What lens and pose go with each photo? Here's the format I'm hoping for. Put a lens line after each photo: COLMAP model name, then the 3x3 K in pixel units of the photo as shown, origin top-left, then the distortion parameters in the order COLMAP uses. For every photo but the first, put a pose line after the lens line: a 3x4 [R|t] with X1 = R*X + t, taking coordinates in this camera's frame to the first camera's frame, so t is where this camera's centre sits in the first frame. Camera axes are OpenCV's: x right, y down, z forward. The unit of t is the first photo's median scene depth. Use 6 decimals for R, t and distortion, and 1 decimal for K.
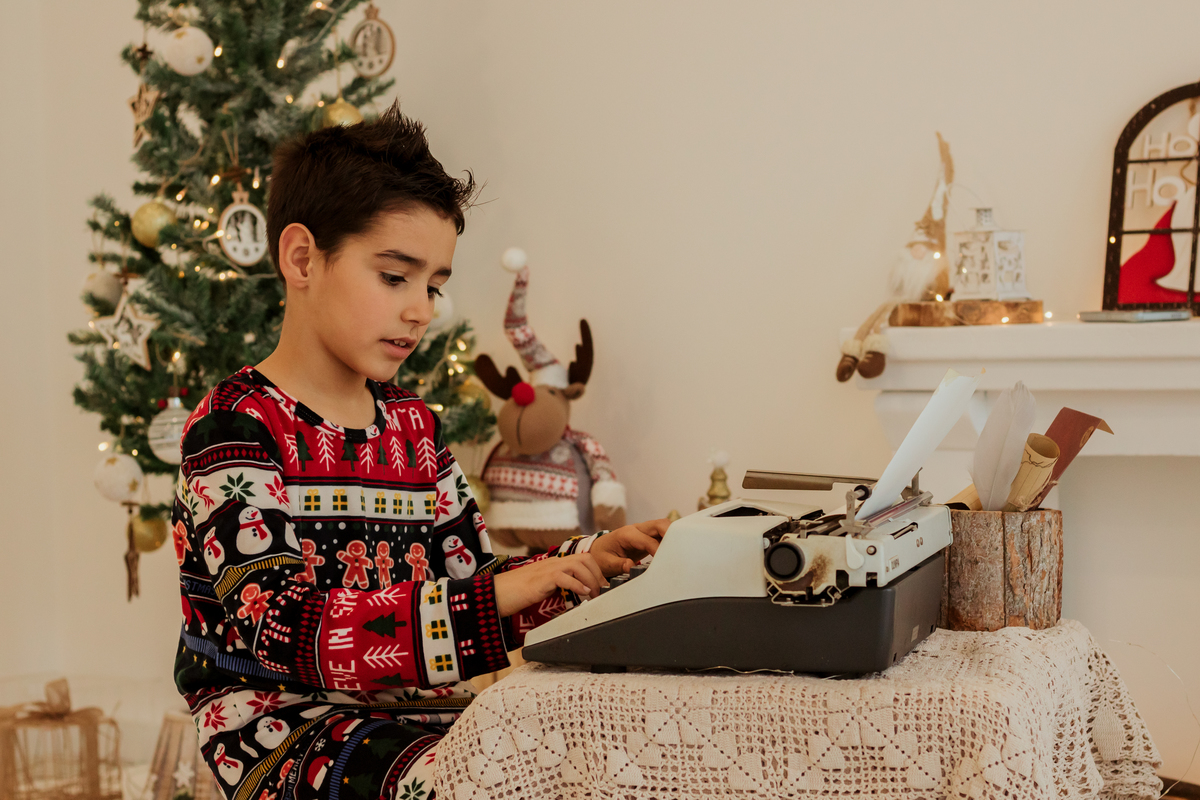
lens RADIAL K [[2856.8, 0, 663.9], [0, 2856.8, 399.0], [0, 0, 1]] dist [-0.069497, 0.000000]
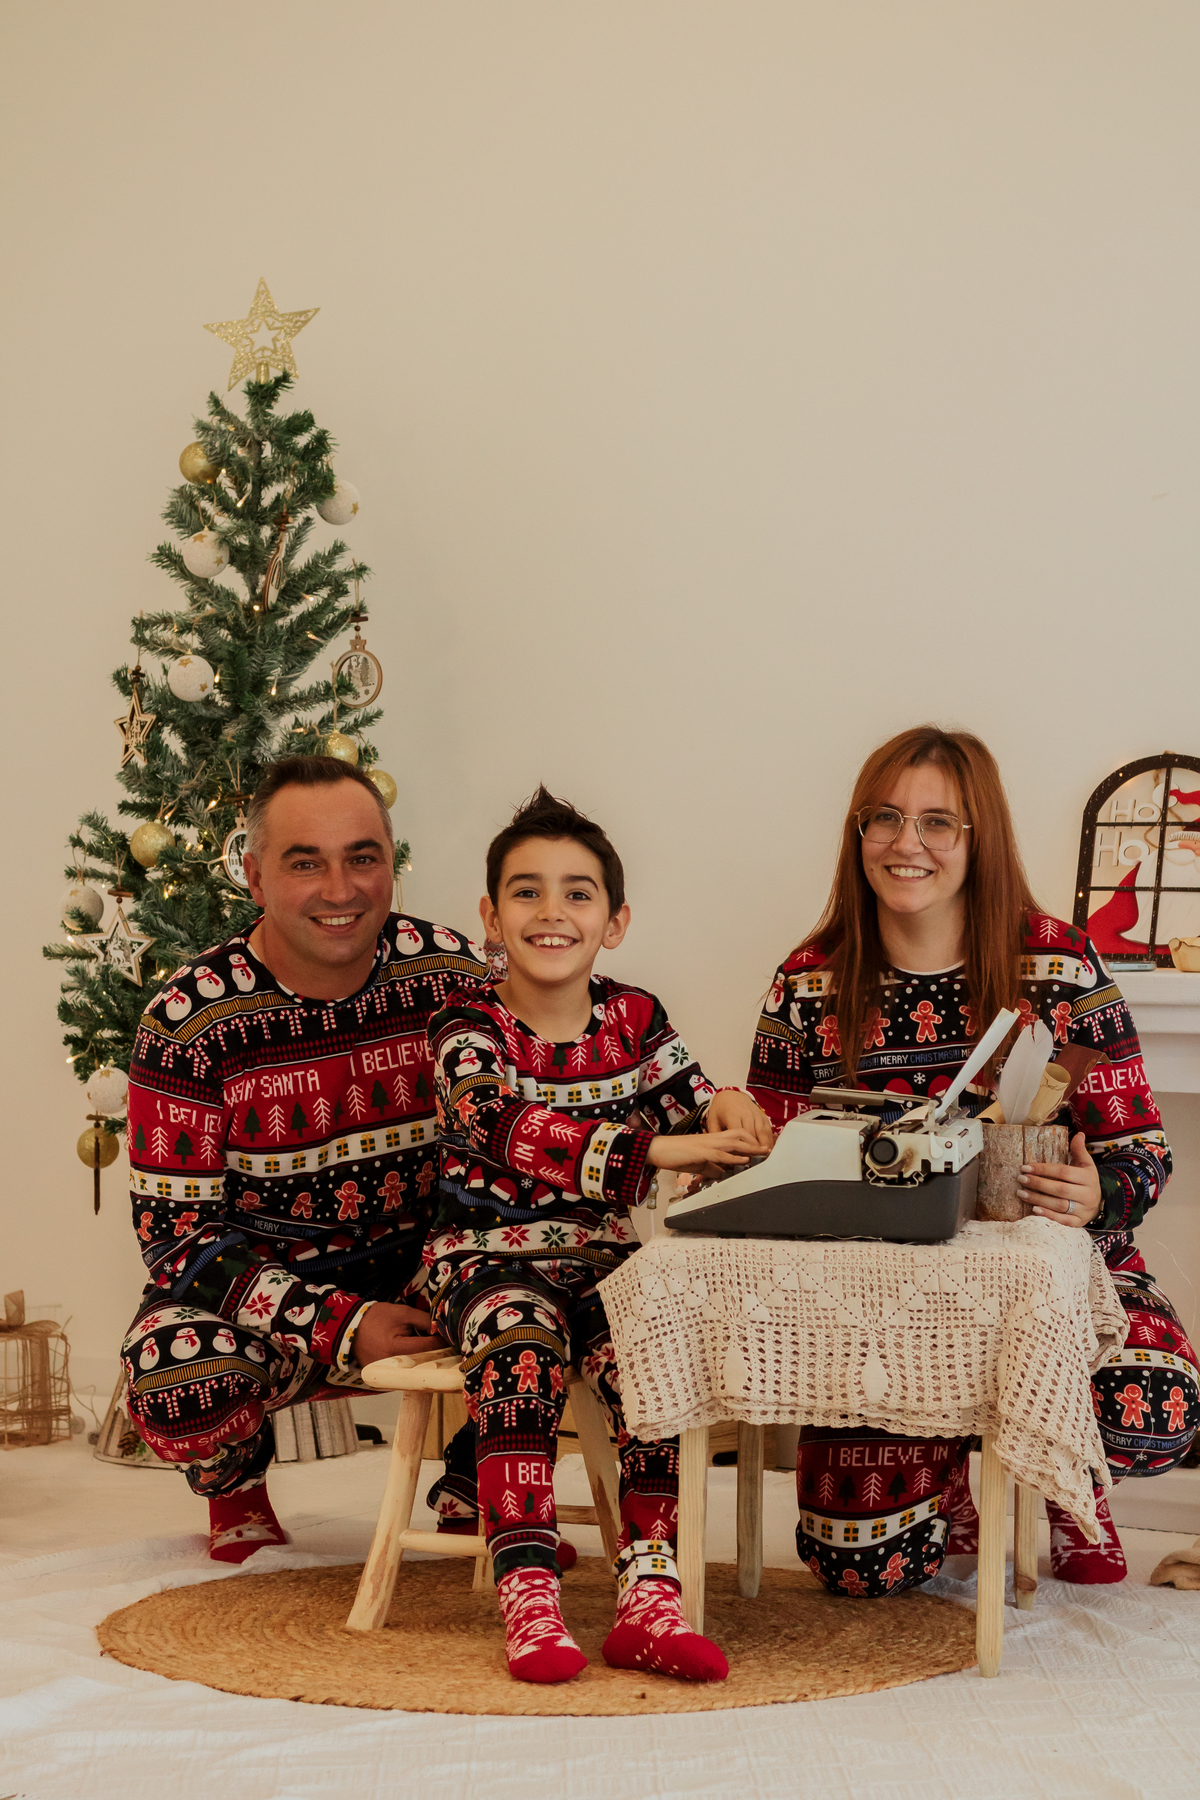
lens RADIAL K [[4285.1, 0, 667.9], [0, 4285.1, 916.7], [0, 0, 1]] dist [-0.069497, 0.000000]
pose [[0.993894, 0.030918, 0.105914, -0.174144], [-0.027805, 0.999140, -0.030751, 0.007777], [-0.106774, 0.027618, 0.993900, -0.619046]]
